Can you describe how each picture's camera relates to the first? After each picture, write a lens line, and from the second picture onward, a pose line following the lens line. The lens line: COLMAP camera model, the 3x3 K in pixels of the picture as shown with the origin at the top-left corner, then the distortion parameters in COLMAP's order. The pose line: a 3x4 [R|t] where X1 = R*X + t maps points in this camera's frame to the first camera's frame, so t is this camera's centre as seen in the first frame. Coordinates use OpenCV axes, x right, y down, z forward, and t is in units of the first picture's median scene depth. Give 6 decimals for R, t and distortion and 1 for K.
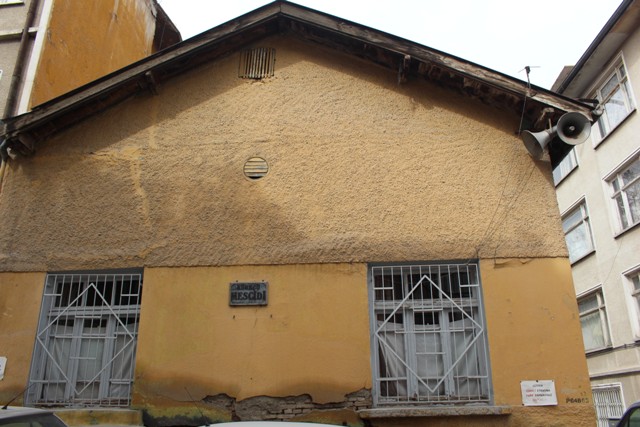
lens RADIAL K [[527.5, 0, 320.0], [0, 527.5, 213.5], [0, 0, 1]] dist [-0.183037, 0.158595]
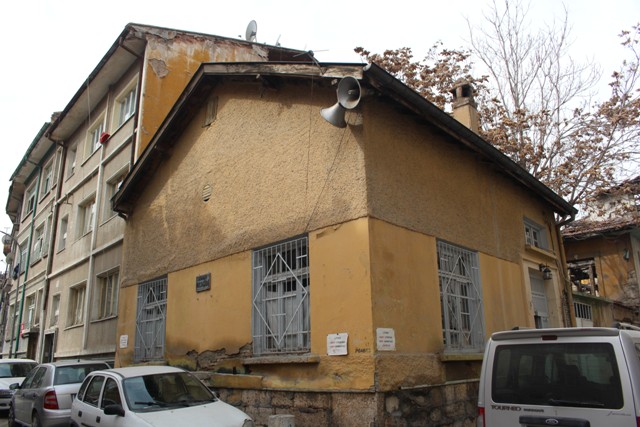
lens RADIAL K [[527.5, 0, 320.0], [0, 527.5, 213.5], [0, 0, 1]] dist [-0.183037, 0.158595]
pose [[0.736754, -0.203258, -0.644887, 1.093727], [0.258850, 0.965878, -0.008706, 0.063421], [0.624652, -0.160515, 0.764228, 0.113426]]
